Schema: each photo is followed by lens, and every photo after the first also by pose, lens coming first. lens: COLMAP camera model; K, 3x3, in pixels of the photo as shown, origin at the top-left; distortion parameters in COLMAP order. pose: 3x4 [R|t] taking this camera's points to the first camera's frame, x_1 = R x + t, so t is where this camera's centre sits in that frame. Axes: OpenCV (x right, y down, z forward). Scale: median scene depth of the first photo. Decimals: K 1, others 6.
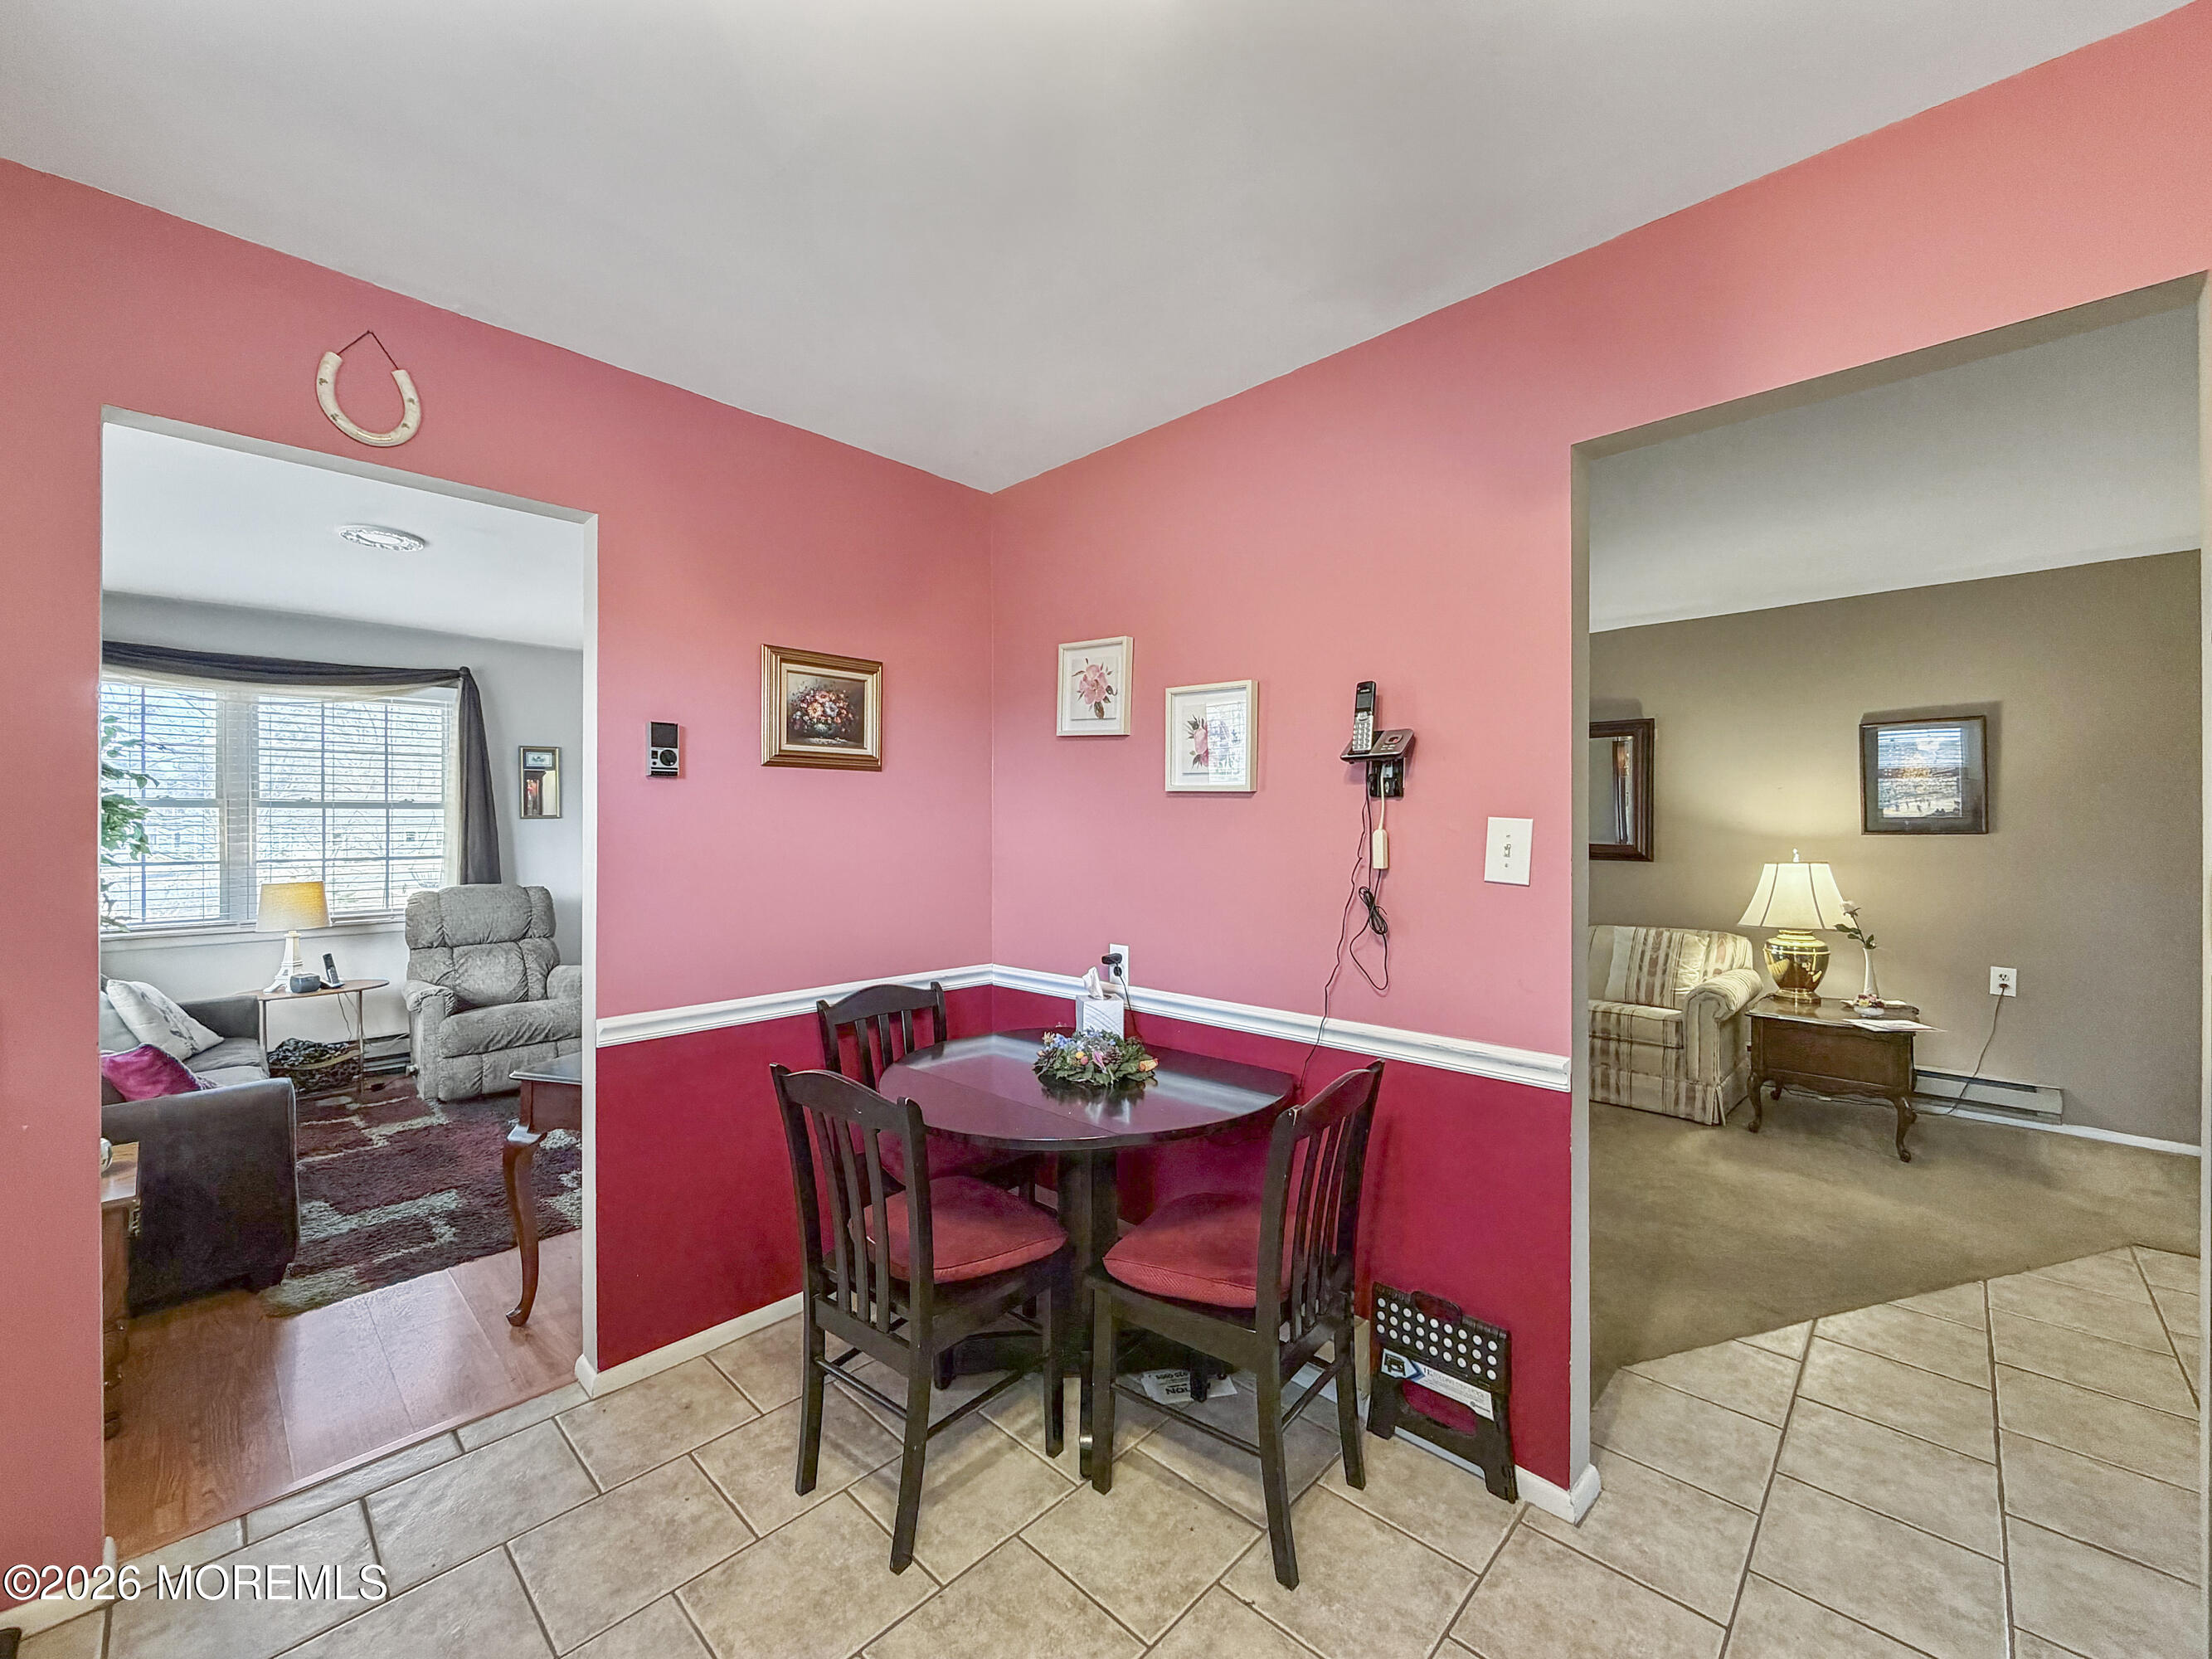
lens RADIAL K [[889.8, 0, 1104.1], [0, 889.8, 830.3], [0, 0, 1]] dist [0.001219, -0.000024]
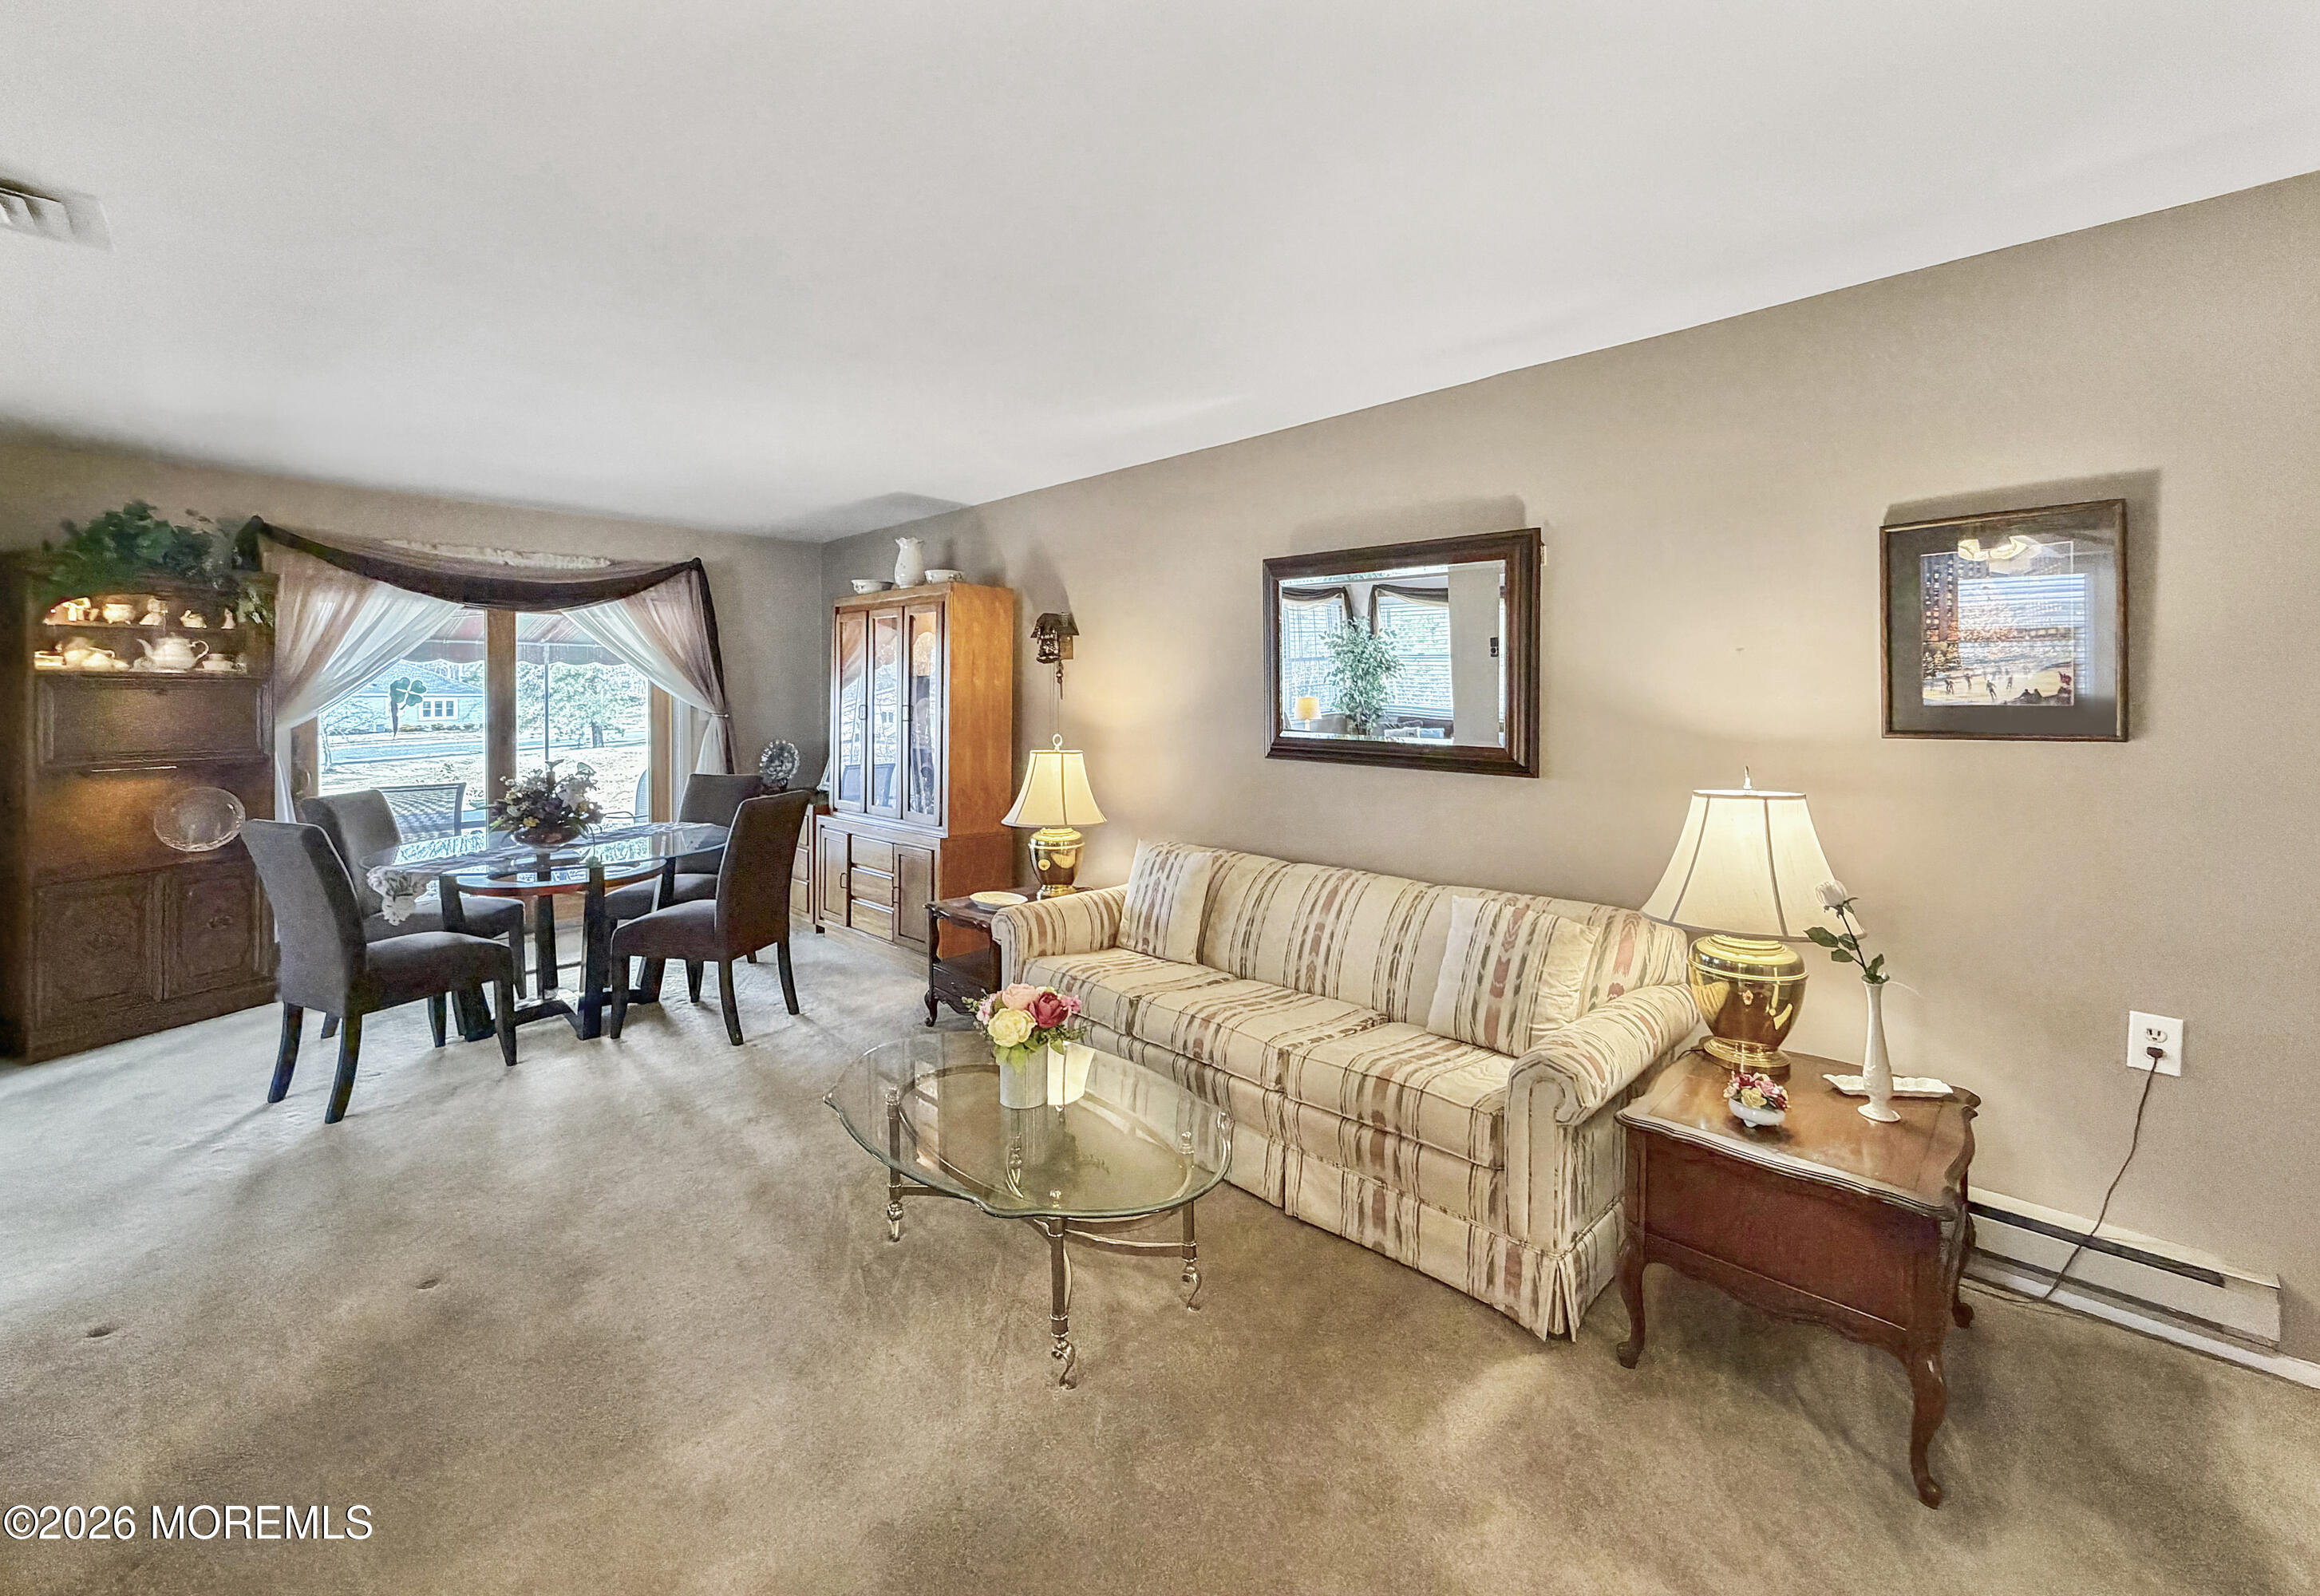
lens RADIAL K [[943.3, 0, 1167.7], [0, 943.3, 713.9], [0, 0, 1]] dist [-0.003208, 0.000841]
pose [[0.999966, 0.005388, -0.006241, 0.457835], [-0.005347, 0.999964, 0.006585, -0.010914], [0.006276, -0.006552, 0.999959, 0.469018]]
